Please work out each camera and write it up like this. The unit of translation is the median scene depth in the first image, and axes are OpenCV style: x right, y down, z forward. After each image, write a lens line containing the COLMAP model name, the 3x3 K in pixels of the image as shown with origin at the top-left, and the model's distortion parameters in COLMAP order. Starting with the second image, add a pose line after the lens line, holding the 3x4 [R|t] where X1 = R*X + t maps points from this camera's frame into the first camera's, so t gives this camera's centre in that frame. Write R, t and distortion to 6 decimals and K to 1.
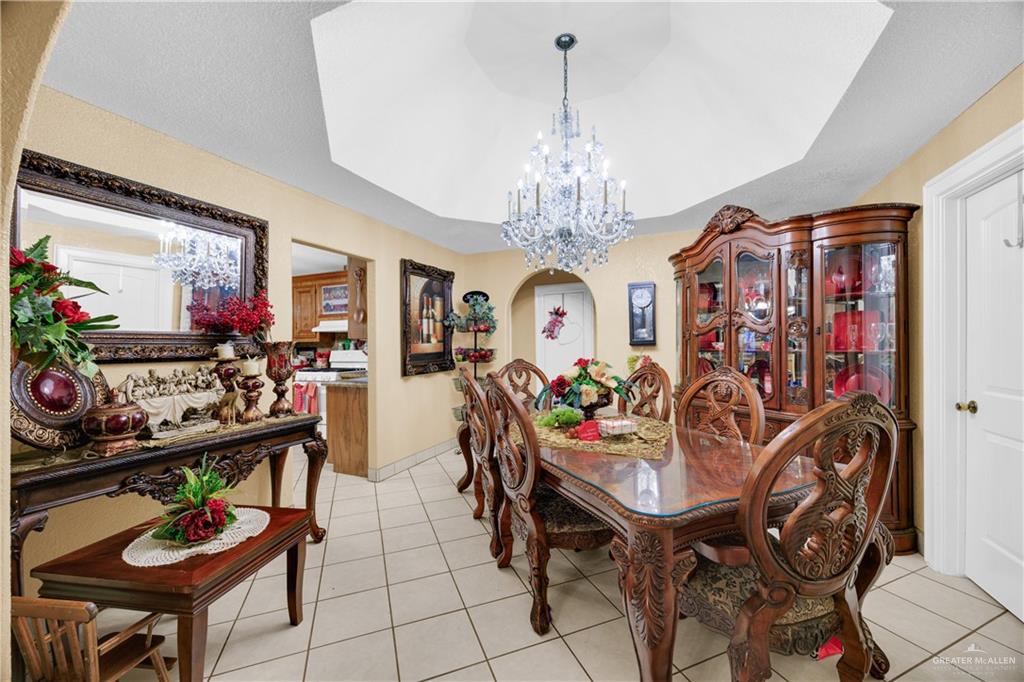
lens RADIAL K [[394.1, 0, 524.4], [0, 394.1, 343.8], [0, 0, 1]] dist [-0.000836, 0.000000]
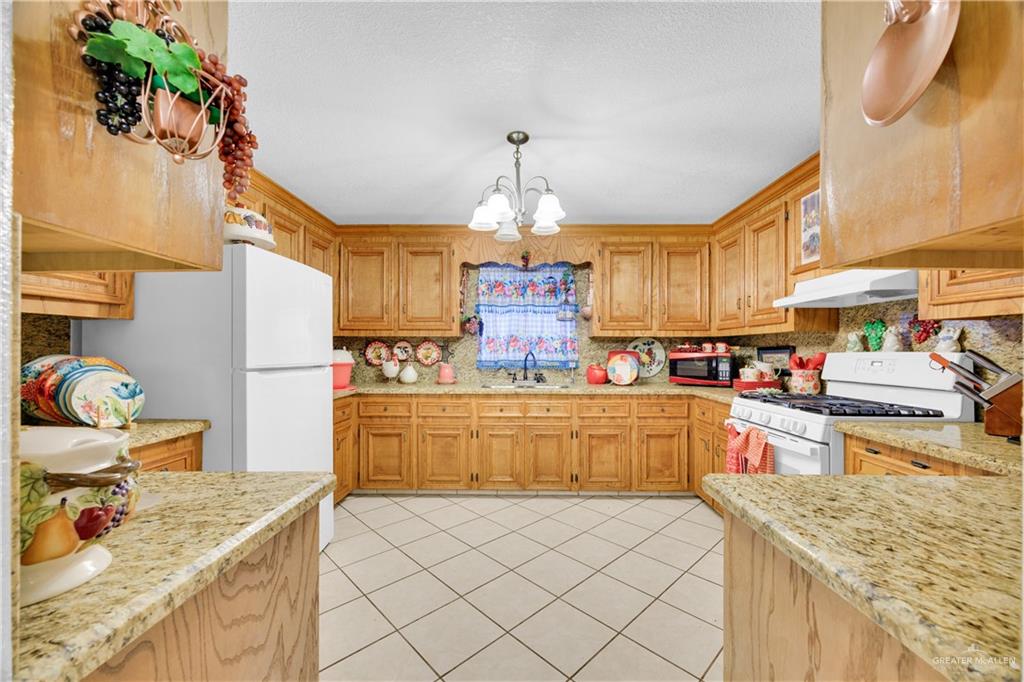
lens RADIAL K [[395.5, 0, 512.0], [0, 395.5, 347.4], [0, 0, 1]] dist [-0.000773, -0.000046]
pose [[0.371920, 0.002801, -0.928260, -0.234383], [-0.003251, 0.999993, 0.001715, 0.012591], [0.928259, 0.002380, 0.371927, 0.551806]]
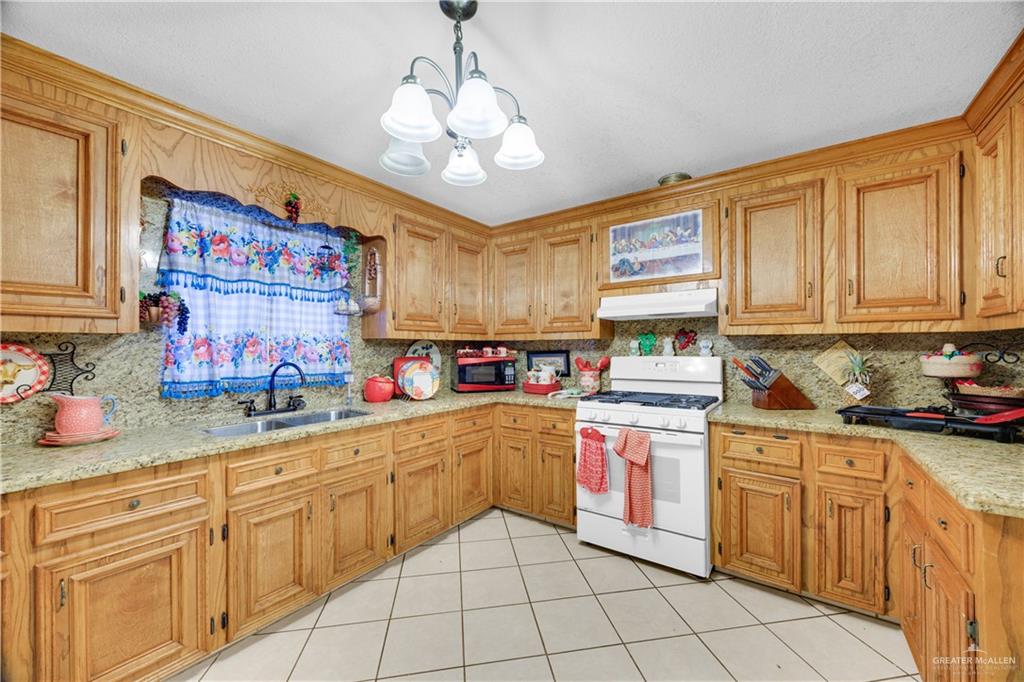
lens RADIAL K [[394.1, 0, 524.4], [0, 394.1, 343.8], [0, 0, 1]] dist [-0.000836, 0.000000]
pose [[0.977351, 0.001483, -0.211618, -0.504486], [-0.003017, 0.999971, -0.006923, 0.004976], [0.211601, 0.007405, 0.977328, 0.488466]]
